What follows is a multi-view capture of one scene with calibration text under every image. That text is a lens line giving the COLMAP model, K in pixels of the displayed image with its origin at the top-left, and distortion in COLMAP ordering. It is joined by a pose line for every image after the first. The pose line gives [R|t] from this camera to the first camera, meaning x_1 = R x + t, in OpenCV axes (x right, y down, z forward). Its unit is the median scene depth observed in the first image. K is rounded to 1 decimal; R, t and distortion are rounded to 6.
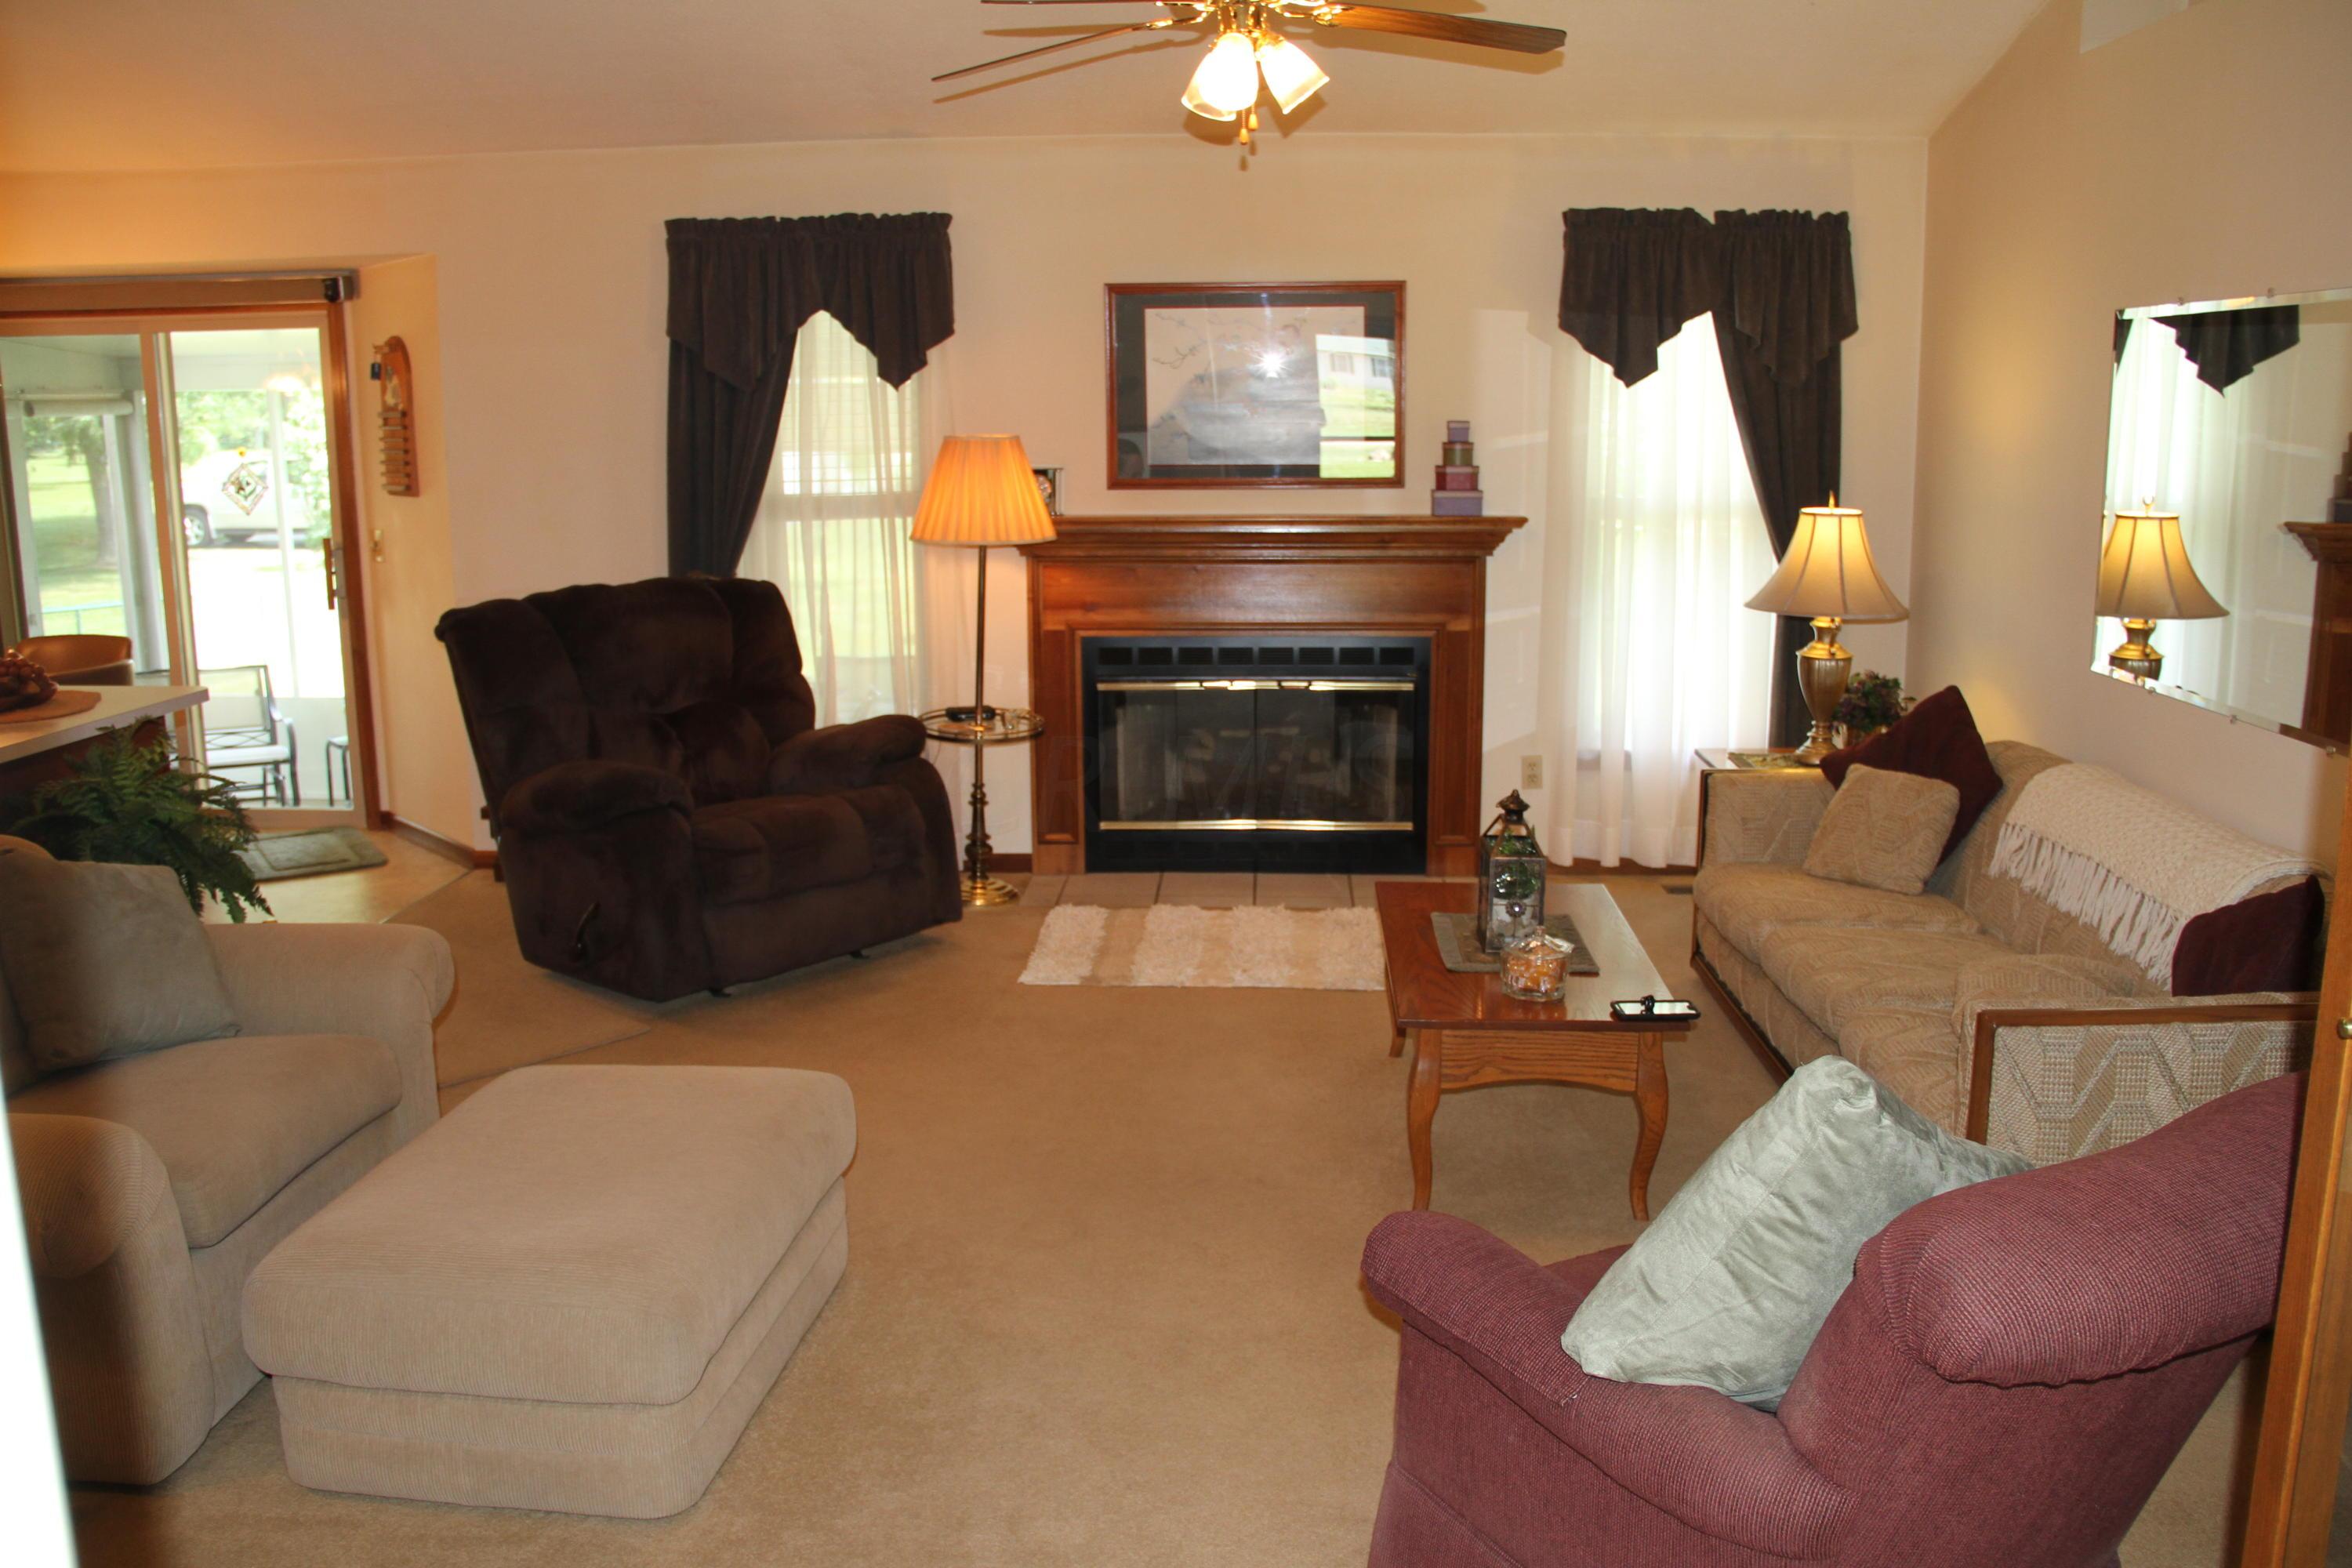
lens RADIAL K [[1915.7, 0, 1176.0], [0, 1915.7, 784.0], [0, 0, 1]] dist [-0.184183, 0.151254]
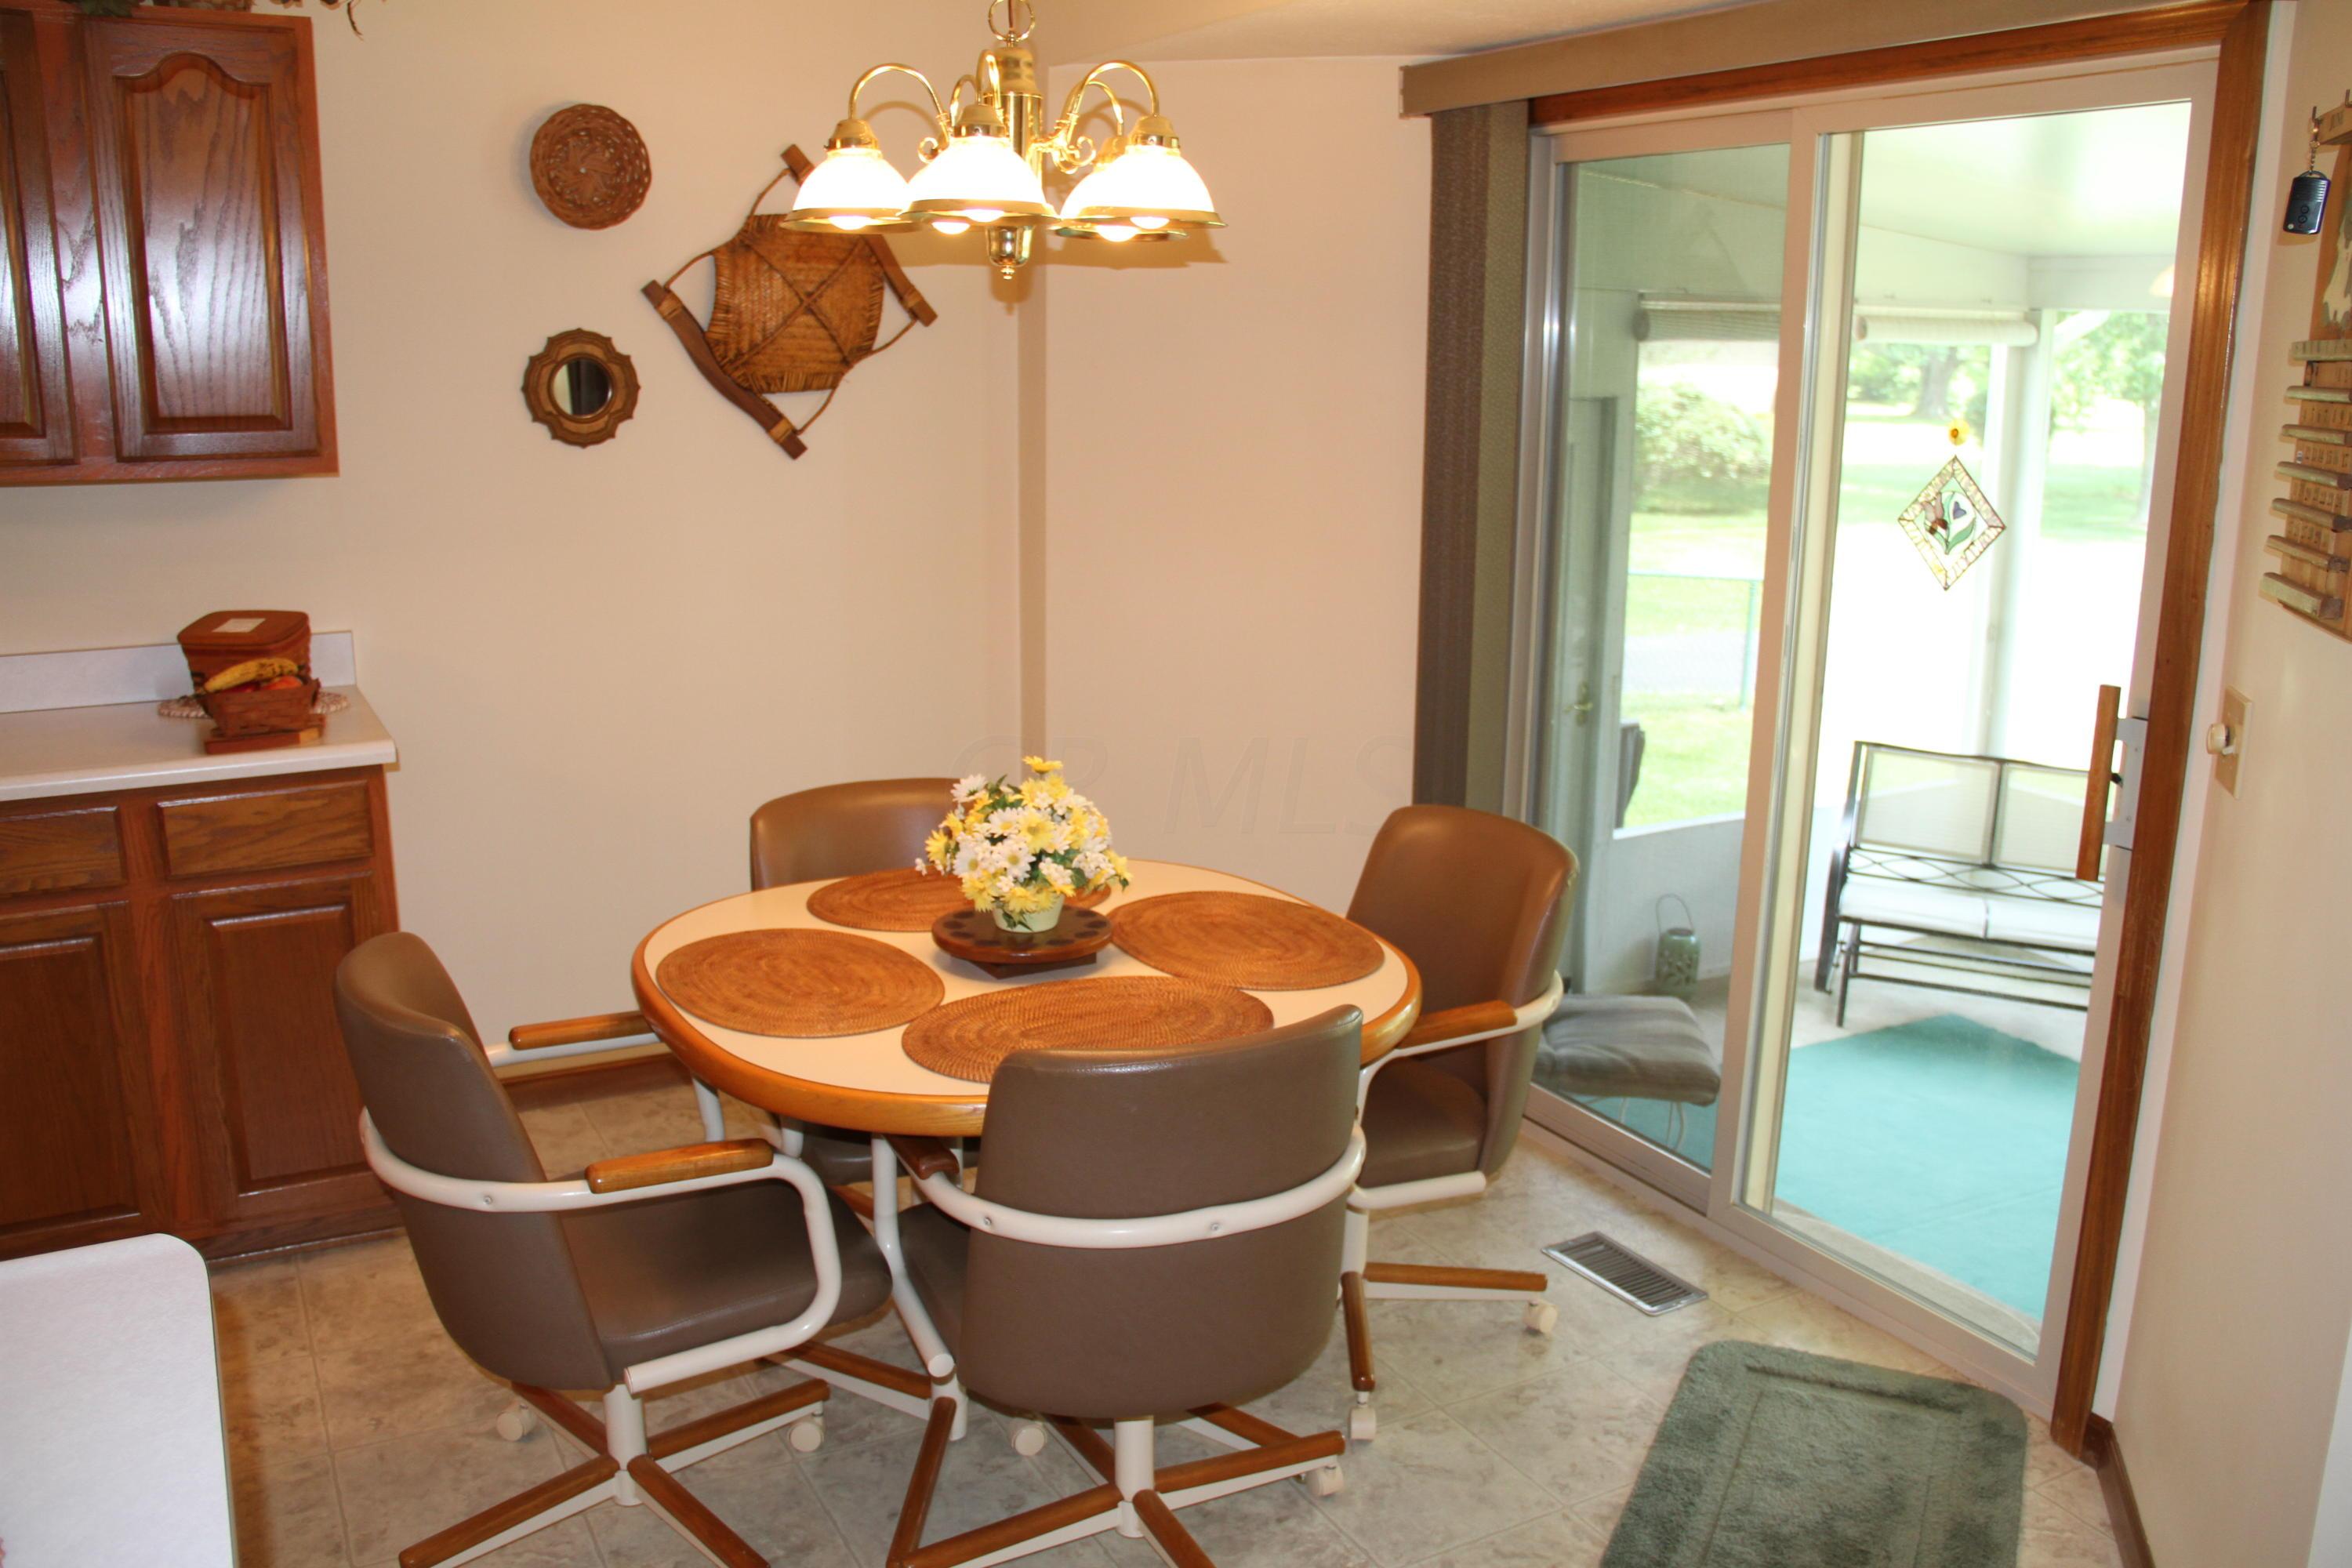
lens RADIAL K [[1915.7, 0, 1176.0], [0, 1915.7, 784.0], [0, 0, 1]] dist [-0.184183, 0.151254]
pose [[0.509586, 0.203785, -0.835939, -0.251979], [-0.180257, 0.975273, 0.127867, -0.131109], [0.841326, 0.085524, 0.533719, 0.671638]]
